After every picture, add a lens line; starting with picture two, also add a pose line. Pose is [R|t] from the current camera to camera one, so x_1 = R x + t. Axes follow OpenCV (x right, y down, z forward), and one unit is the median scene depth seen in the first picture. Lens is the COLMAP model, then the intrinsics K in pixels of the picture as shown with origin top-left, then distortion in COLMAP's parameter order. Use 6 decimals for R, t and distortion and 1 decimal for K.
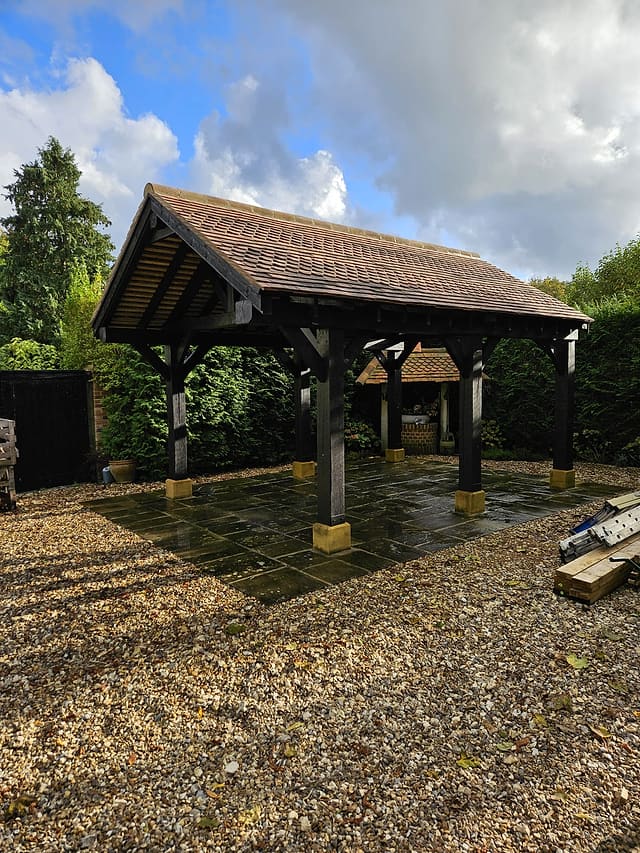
lens RADIAL K [[649.9, 0, 320.0], [0, 649.9, 426.5], [0, 0, 1]] dist [0.061131, -0.081997]
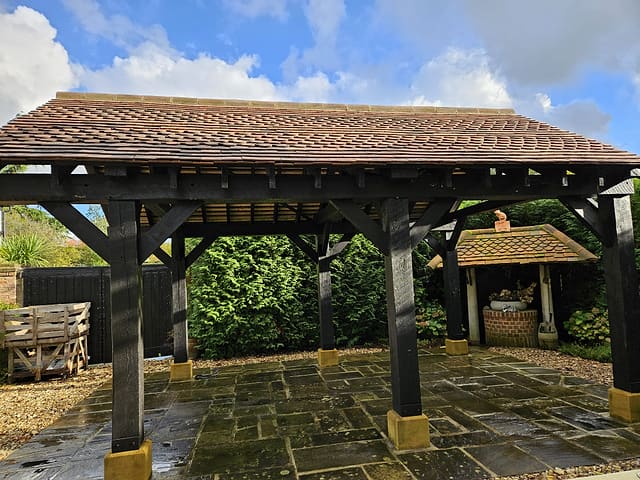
lens RADIAL K [[459.6, 0, 320.2], [0, 459.6, 234.8], [0, 0, 1]] dist [0.045715, -0.002792]
pose [[0.845386, -0.068789, -0.529708, 0.334739], [-0.011649, 0.989063, -0.147033, -0.013354], [0.534028, 0.130470, 0.835339, 0.383863]]
